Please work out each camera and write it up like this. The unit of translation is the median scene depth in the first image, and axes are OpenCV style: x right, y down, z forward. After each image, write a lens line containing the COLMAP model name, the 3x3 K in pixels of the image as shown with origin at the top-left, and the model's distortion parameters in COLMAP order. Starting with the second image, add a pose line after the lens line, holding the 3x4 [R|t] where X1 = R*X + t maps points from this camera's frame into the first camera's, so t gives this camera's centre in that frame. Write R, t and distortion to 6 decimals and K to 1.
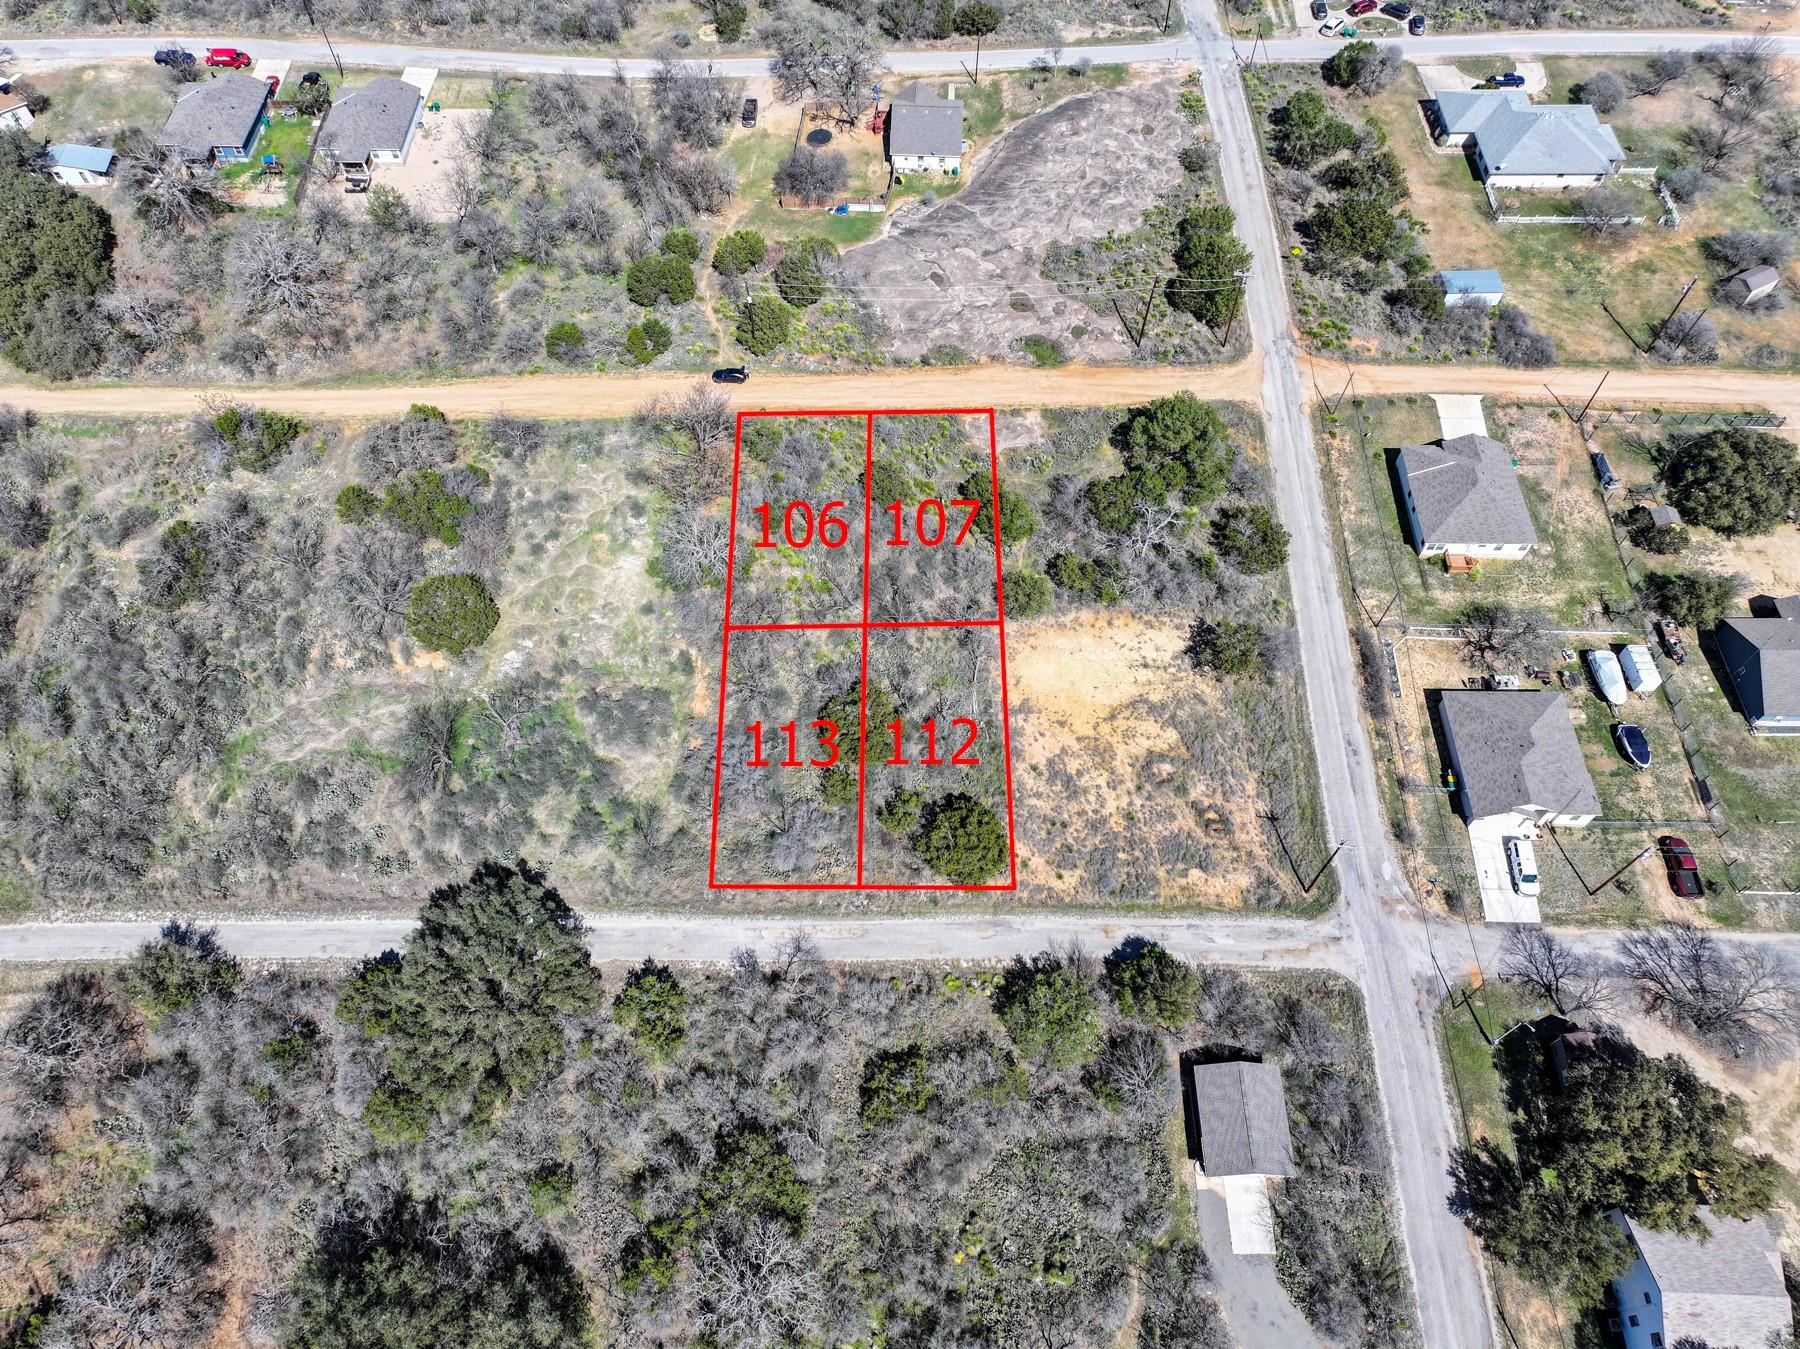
lens RADIAL K [[1259.3, 0, 907.8], [0, 1259.3, 675.4], [0, 0, 1]] dist [-0.001671, 0.020298]
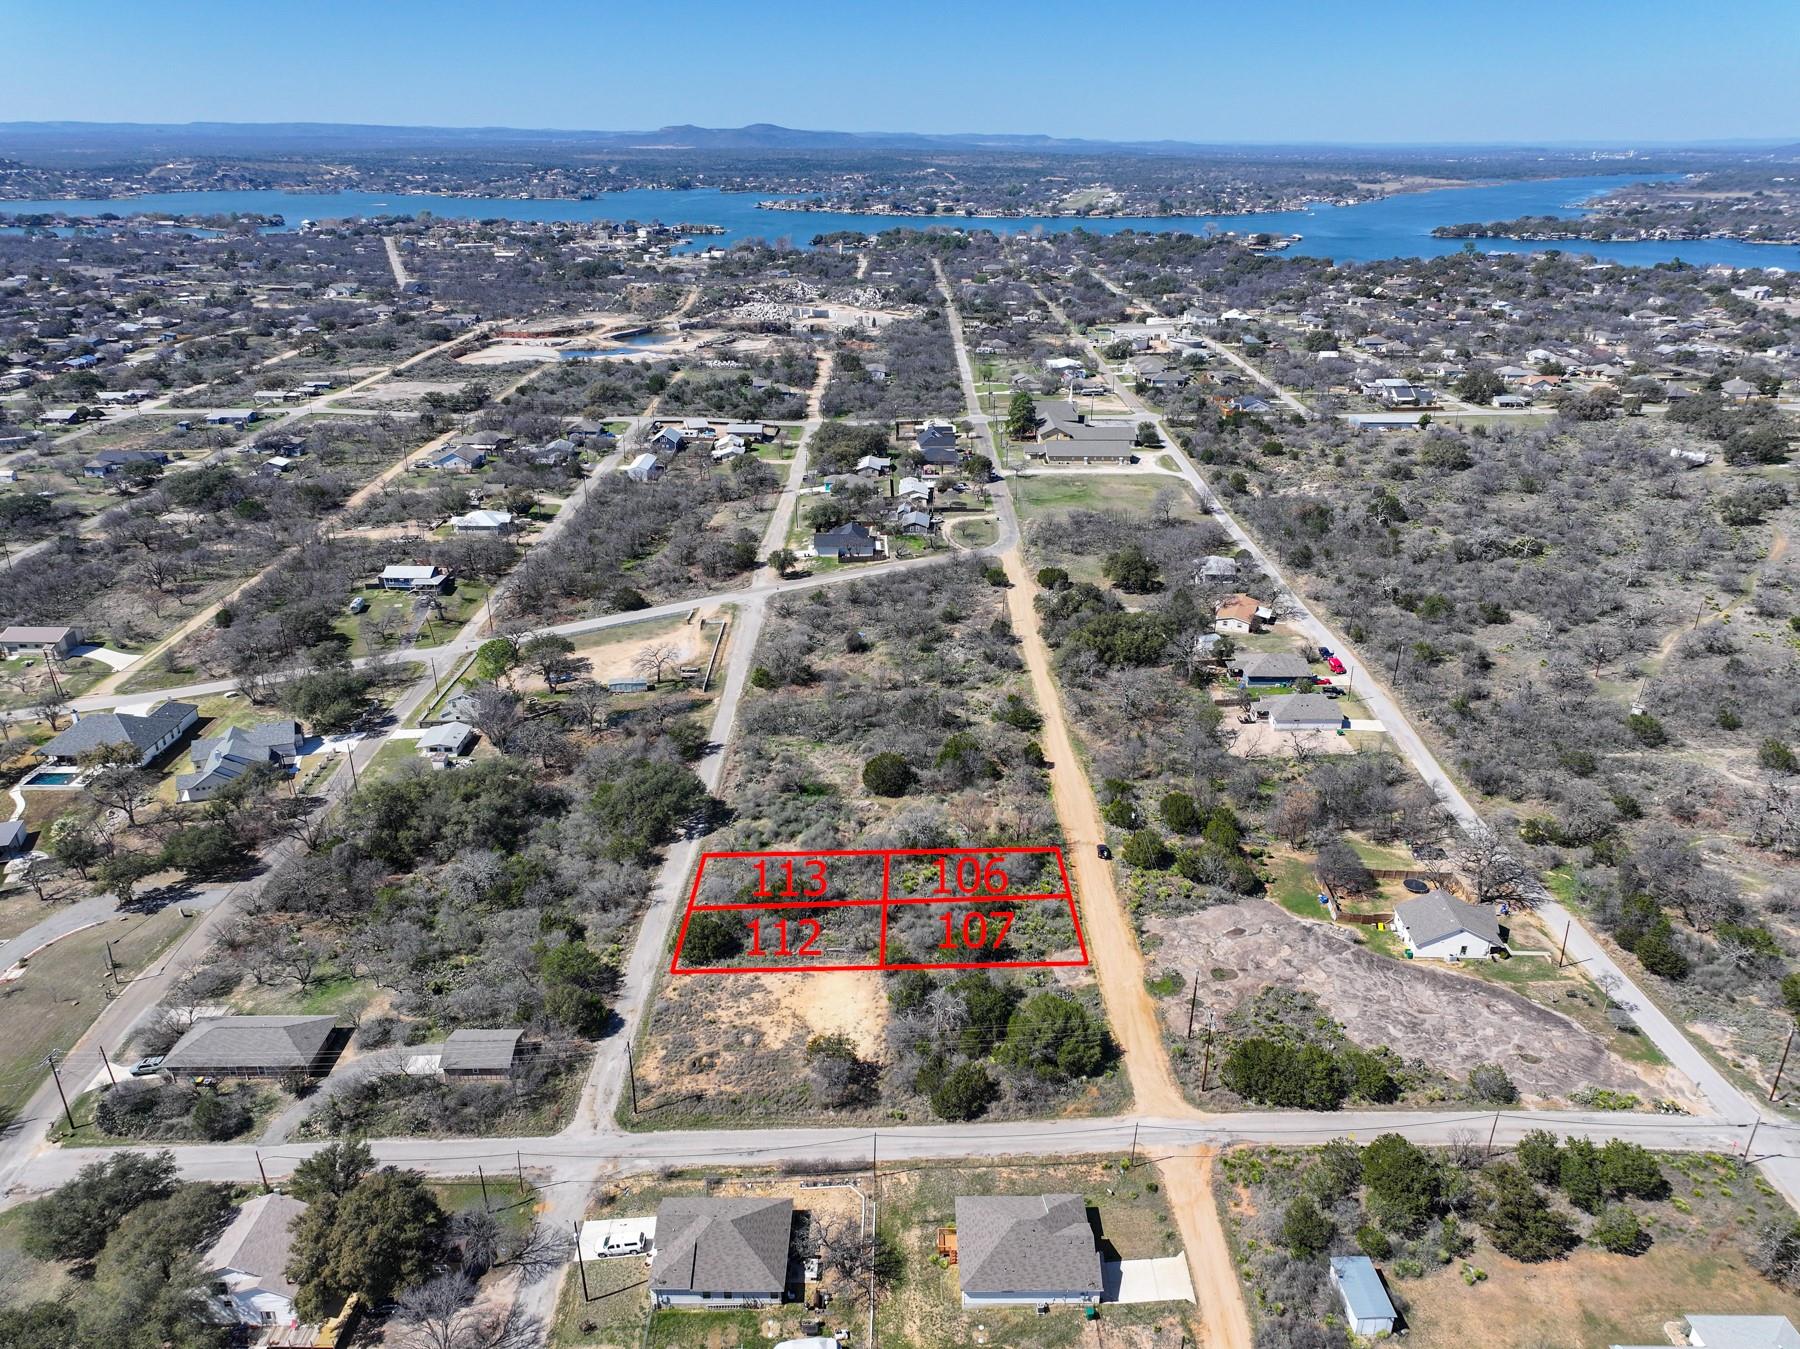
lens RADIAL K [[1259.3, 0, 907.8], [0, 1259.3, 675.4], [0, 0, 1]] dist [-0.001671, 0.020298]
pose [[0.015714, 0.391240, -0.920155, 1.180188], [-0.844829, 0.497421, 0.197071, -0.481479], [0.534806, 0.774276, 0.338347, 0.315436]]
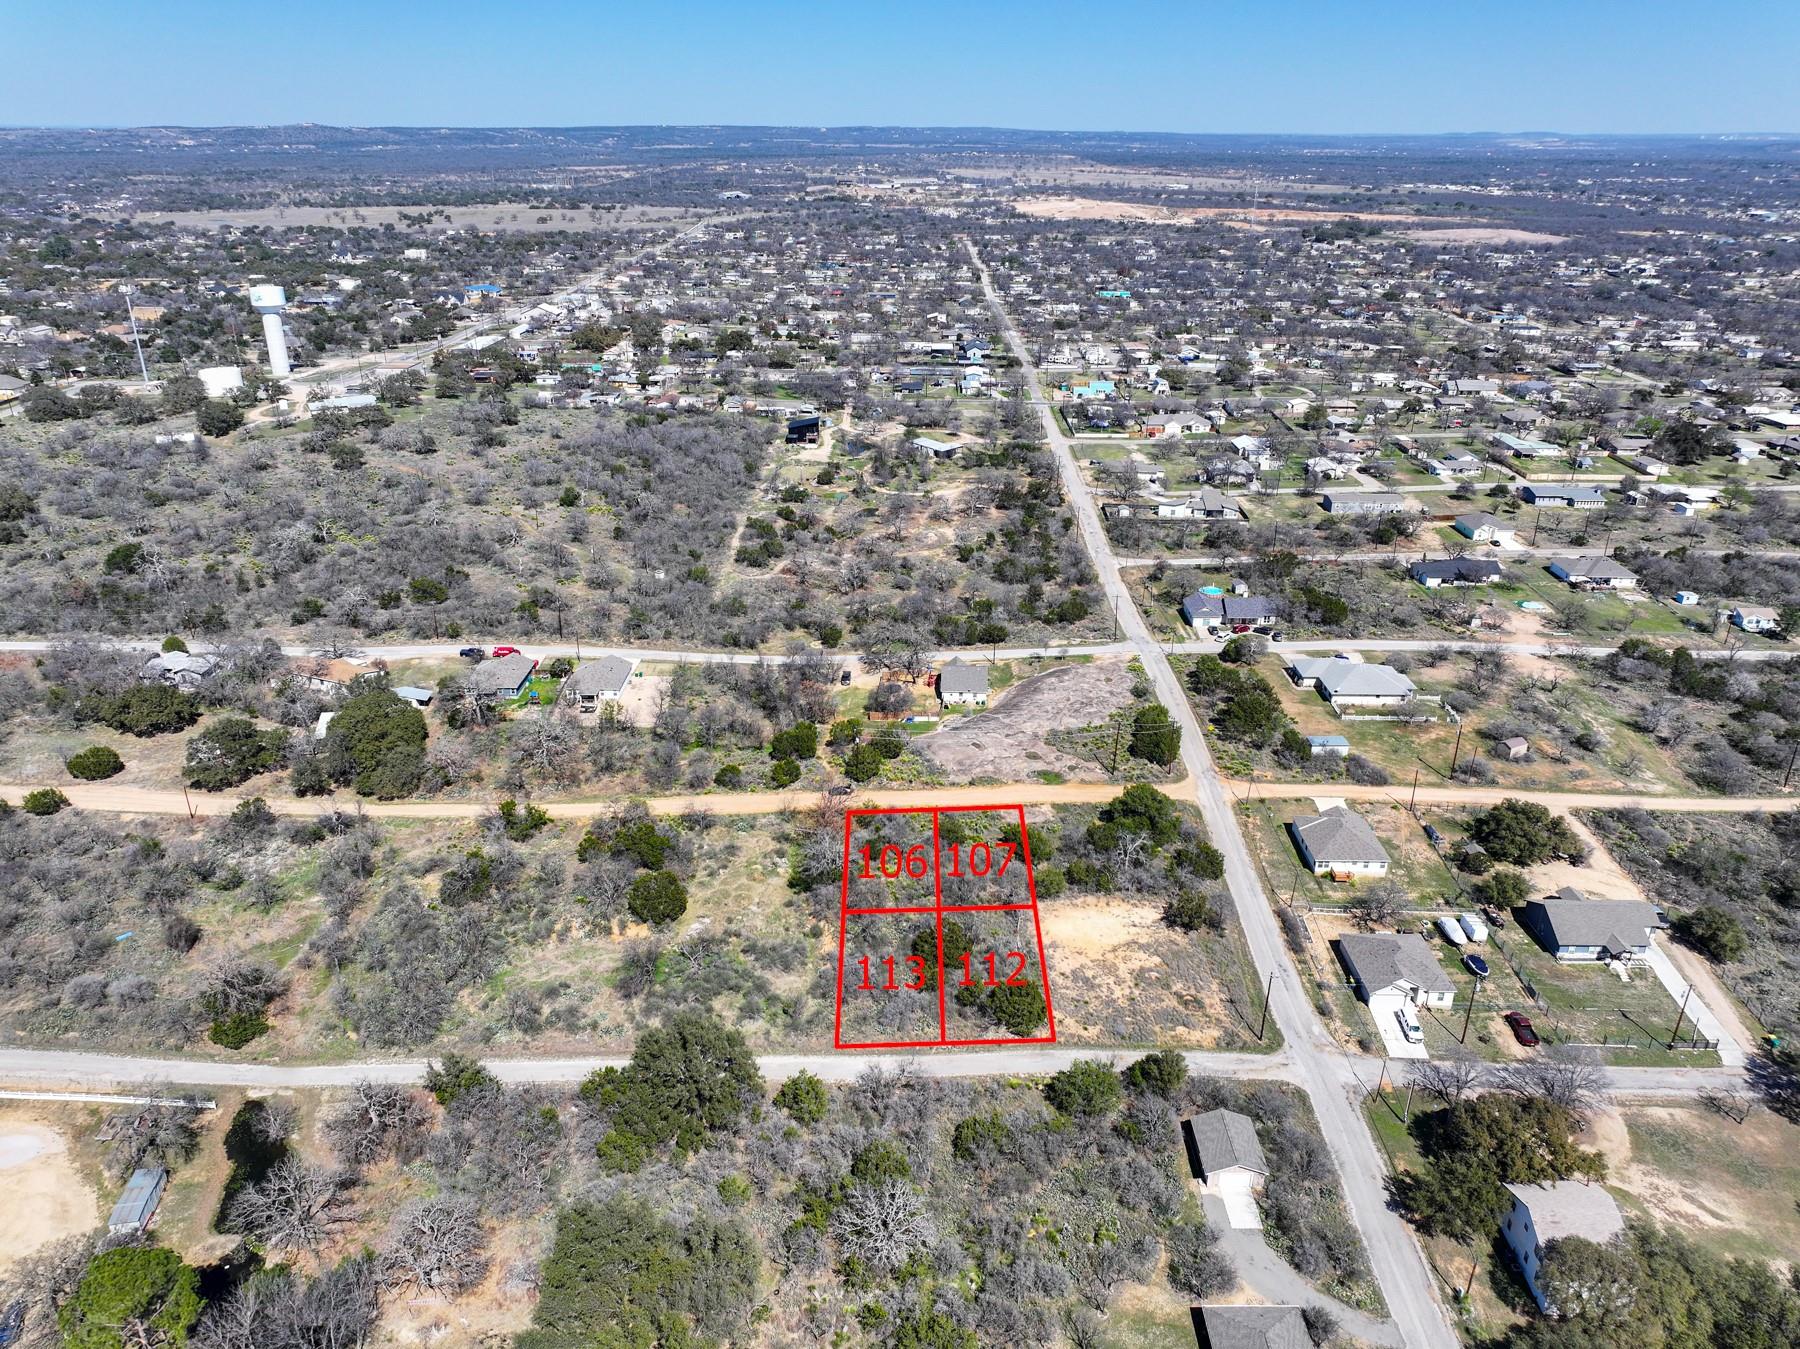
lens RADIAL K [[1259.3, 0, 907.8], [0, 1259.3, 675.4], [0, 0, 1]] dist [-0.001671, 0.020298]
pose [[0.999996, 0.002453, 0.001634, -0.073656], [-0.001114, 0.827977, -0.560761, 0.551413], [-0.002729, 0.560757, 0.827976, -0.354088]]
